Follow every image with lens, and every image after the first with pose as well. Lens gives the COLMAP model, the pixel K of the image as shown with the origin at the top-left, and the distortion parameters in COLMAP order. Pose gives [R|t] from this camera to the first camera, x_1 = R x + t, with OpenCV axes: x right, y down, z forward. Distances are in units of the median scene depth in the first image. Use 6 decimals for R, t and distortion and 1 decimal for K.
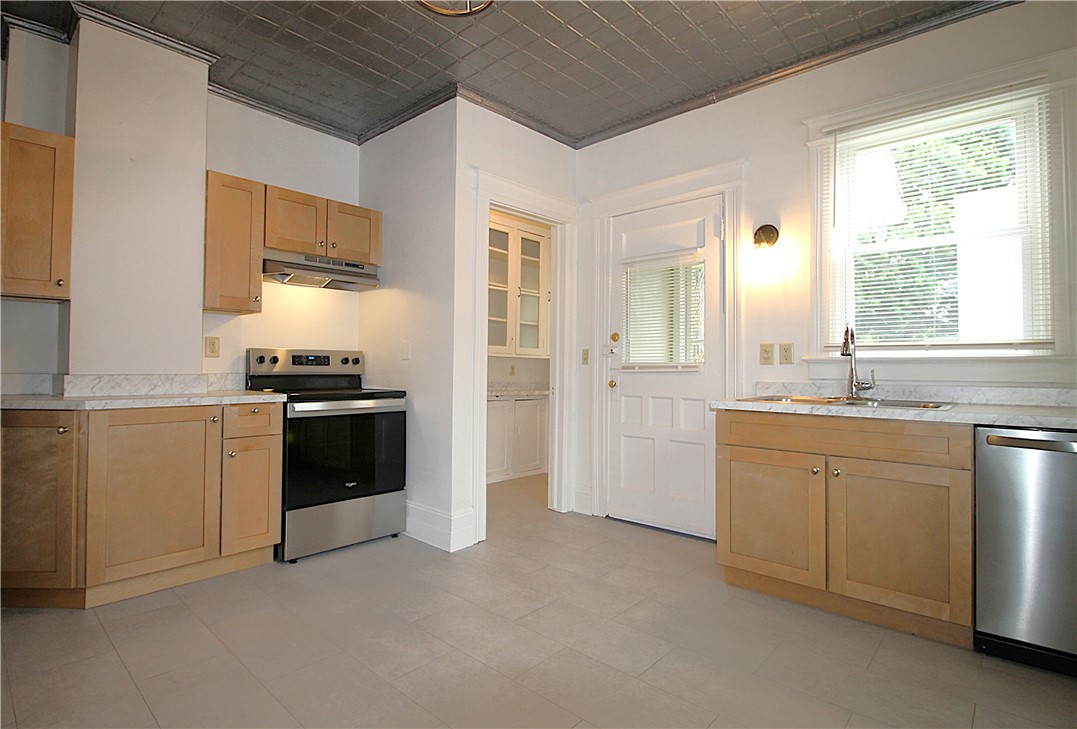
lens RADIAL K [[544.7, 0, 538.1], [0, 544.7, 353.4], [0, 0, 1]] dist [-0.002355, -0.010992]
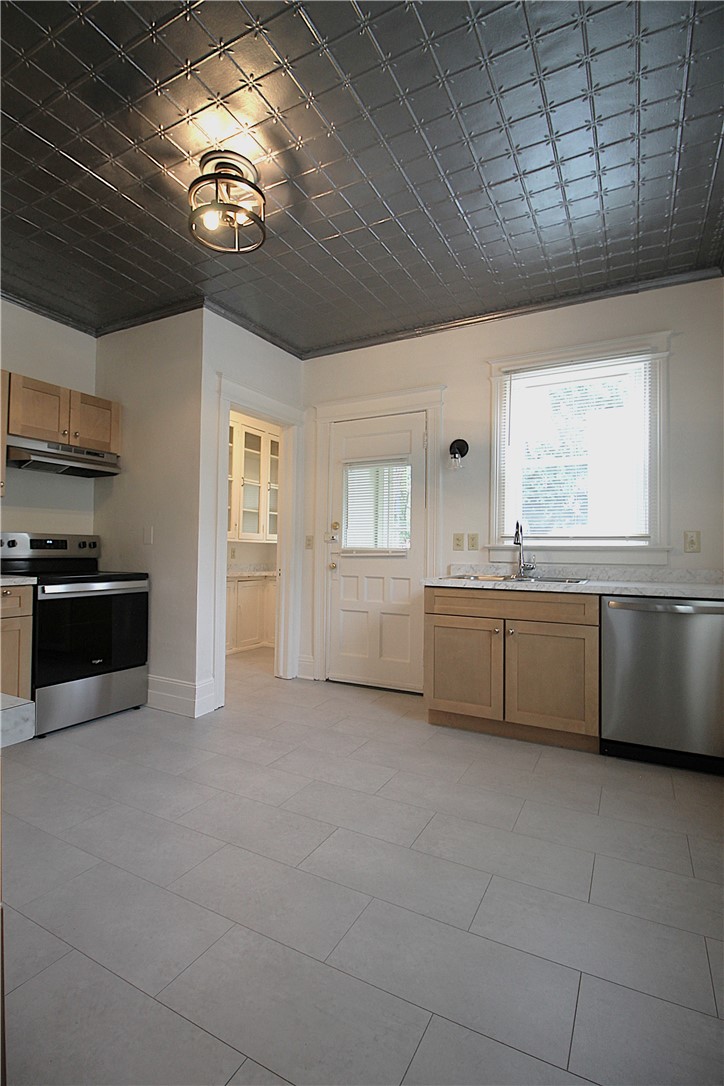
lens RADIAL K [[521.6, 0, 363.0], [0, 521.6, 538.3], [0, 0, 1]] dist [-0.003241, -0.000701]
pose [[0.967812, 0.009351, 0.251502, -0.102084], [-0.010501, 0.999940, 0.003233, -0.009107], [-0.251457, -0.005770, 0.967851, -0.118491]]
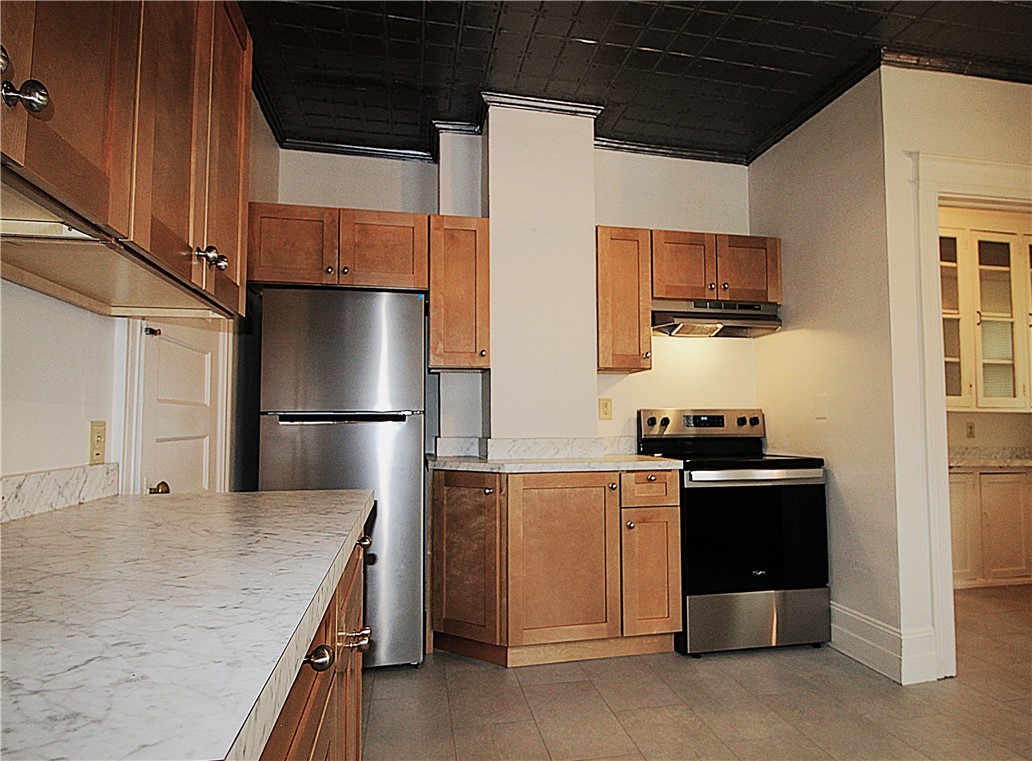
lens RADIAL K [[620.4, 0, 541.1], [0, 620.4, 388.0], [0, 0, 1]] dist [-0.000094, -0.008803]
pose [[0.815286, -0.045020, -0.577306, -0.061704], [0.024500, 0.998762, -0.043288, -0.004090], [0.578540, 0.021148, 0.815380, 0.045865]]
